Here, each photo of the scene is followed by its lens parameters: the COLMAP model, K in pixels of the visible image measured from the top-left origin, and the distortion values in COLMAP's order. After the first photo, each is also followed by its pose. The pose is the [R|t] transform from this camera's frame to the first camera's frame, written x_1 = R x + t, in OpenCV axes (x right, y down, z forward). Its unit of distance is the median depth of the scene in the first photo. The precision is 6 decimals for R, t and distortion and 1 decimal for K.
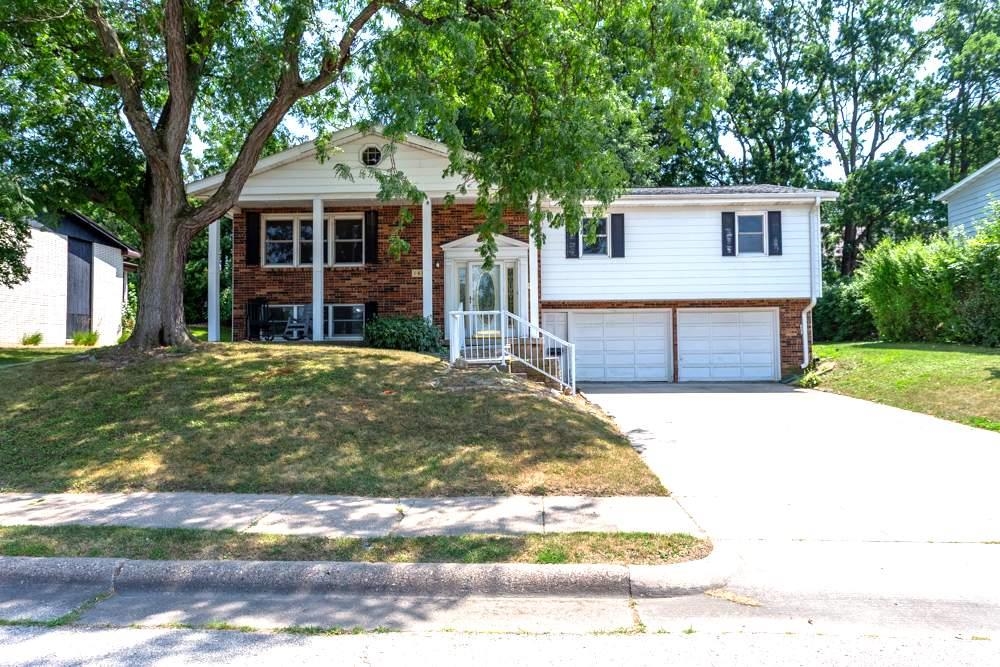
lens RADIAL K [[633.3, 0, 500.2], [0, 633.3, 334.0], [0, 0, 1]] dist [-0.011198, -0.000591]
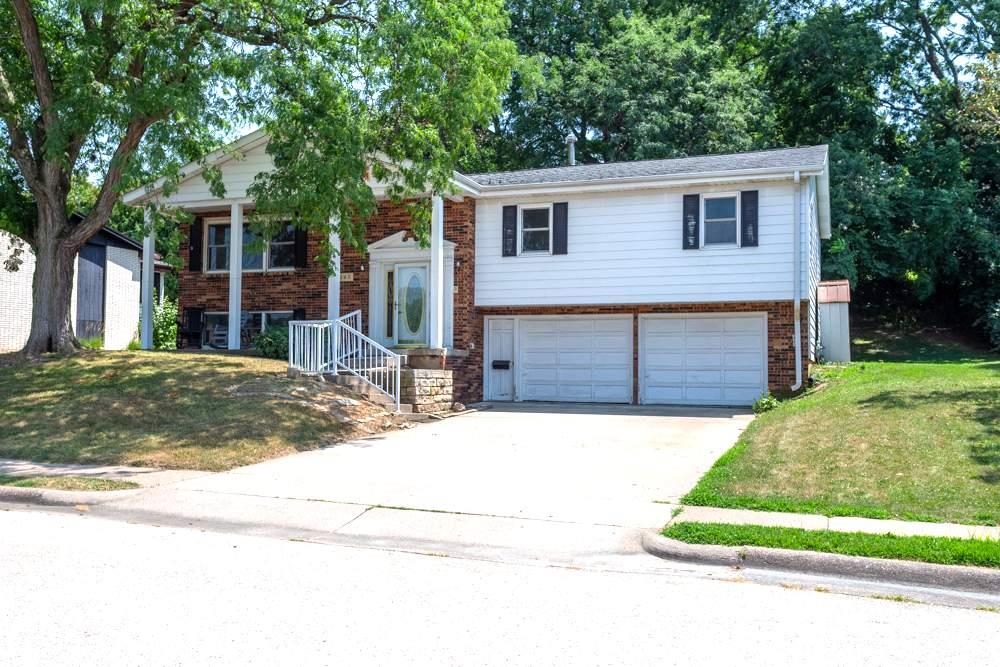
lens RADIAL K [[959.2, 0, 499.9], [0, 959.2, 333.6], [0, 0, 1]] dist [0.000207, 0.000000]
pose [[0.943195, 0.003340, -0.332223, 0.536470], [-0.006900, 0.999931, -0.009536, -0.002203], [0.332168, 0.011286, 0.943153, -0.233968]]
